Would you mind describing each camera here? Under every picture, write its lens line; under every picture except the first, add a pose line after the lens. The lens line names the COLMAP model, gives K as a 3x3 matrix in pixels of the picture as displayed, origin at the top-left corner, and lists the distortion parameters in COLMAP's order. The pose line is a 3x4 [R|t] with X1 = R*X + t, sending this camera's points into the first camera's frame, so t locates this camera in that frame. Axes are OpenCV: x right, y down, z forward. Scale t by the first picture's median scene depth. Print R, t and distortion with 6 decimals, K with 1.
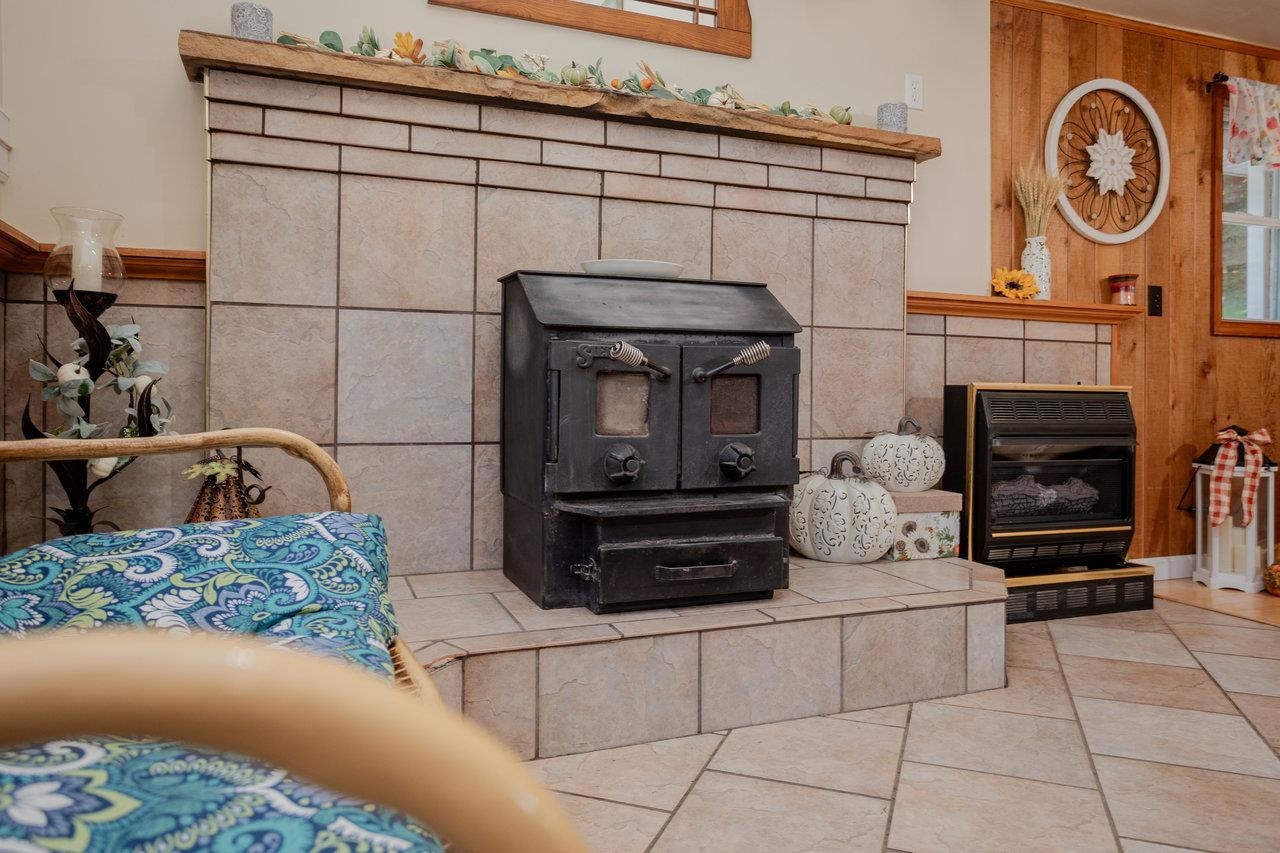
lens RADIAL K [[893.1, 0, 649.3], [0, 893.1, 382.9], [0, 0, 1]] dist [0.022142, 0.004263]
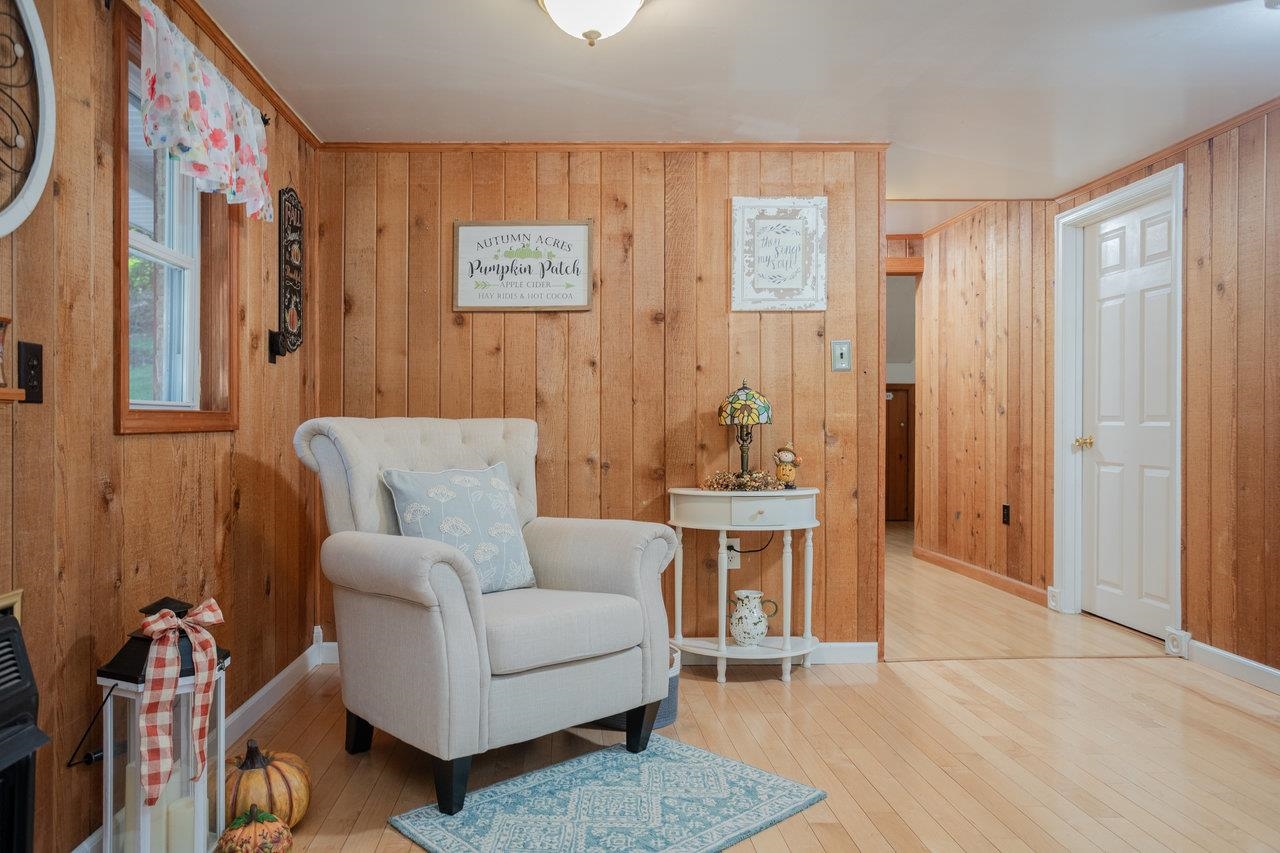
lens RADIAL K [[866.8, 0, 576.7], [0, 866.8, 411.0], [0, 0, 1]] dist [-0.011124, 0.010509]
pose [[0.376791, 0.000513, 0.926298, 0.263938], [0.004319, 0.999988, -0.002311, -0.076883], [-0.926288, 0.004872, 0.376784, 0.612400]]
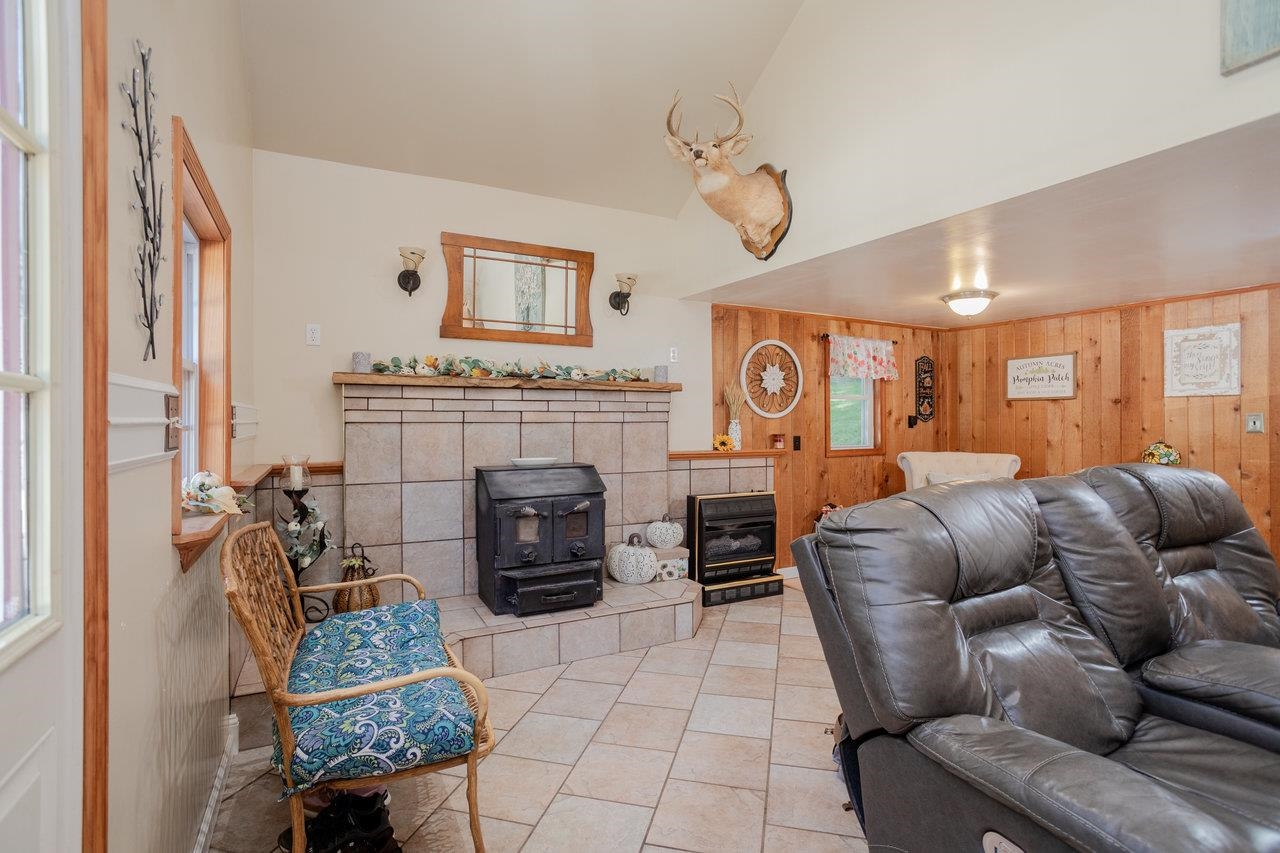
lens RADIAL K [[617.9, 0, 636.5], [0, 617.9, 426.0], [0, 0, 1]] dist [-0.000817, 0.003418]
pose [[0.996084, -0.013366, 0.087401, 0.078712], [0.011814, 0.999764, 0.018252, -0.183394], [-0.087624, -0.017148, 0.996006, -0.440069]]
